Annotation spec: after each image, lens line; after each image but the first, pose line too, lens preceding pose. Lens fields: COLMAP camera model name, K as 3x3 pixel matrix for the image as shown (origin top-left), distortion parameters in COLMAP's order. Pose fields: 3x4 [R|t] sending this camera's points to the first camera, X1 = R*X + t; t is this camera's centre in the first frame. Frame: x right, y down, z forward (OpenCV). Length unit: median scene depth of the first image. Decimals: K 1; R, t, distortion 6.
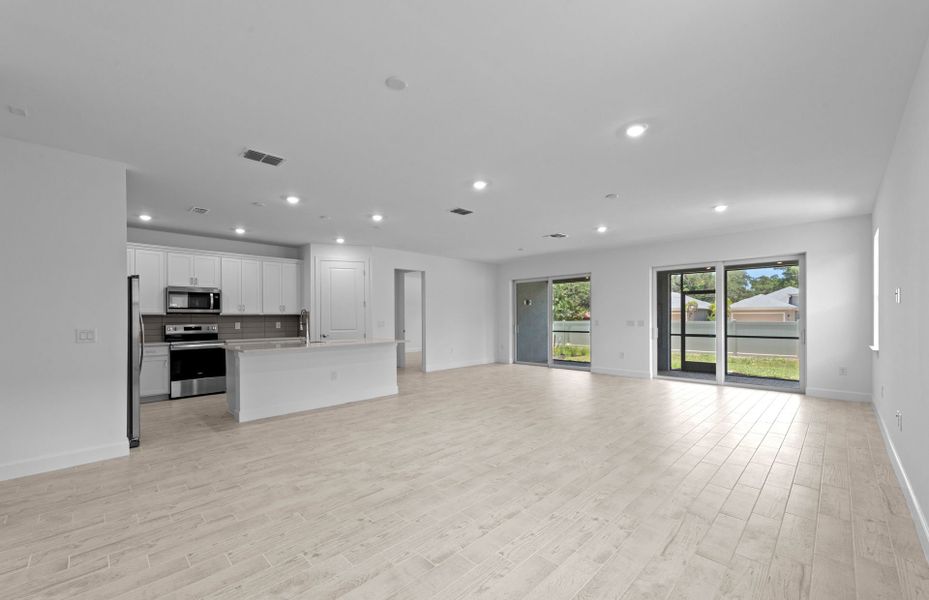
lens RADIAL K [[372.8, 0, 461.6], [0, 372.8, 316.5], [0, 0, 1]] dist [0.000344, 0.000081]
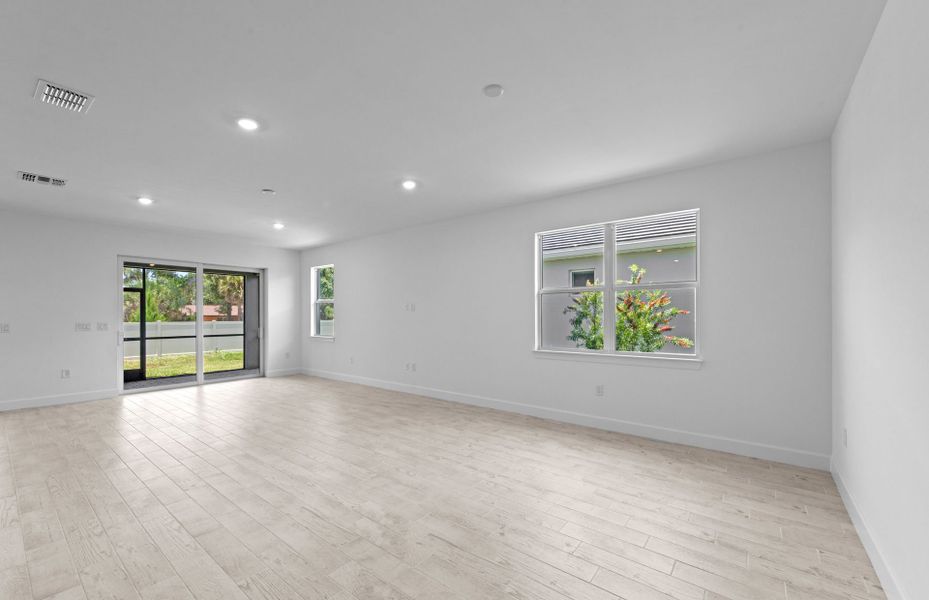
lens RADIAL K [[372.8, 0, 461.6], [0, 372.8, 316.5], [0, 0, 1]] dist [0.000344, 0.000081]
pose [[-0.121577, 0.004313, 0.992573, -0.579510], [0.001004, 0.999991, -0.004222, 0.003555], [-0.992581, 0.000484, -0.121580, 0.595414]]
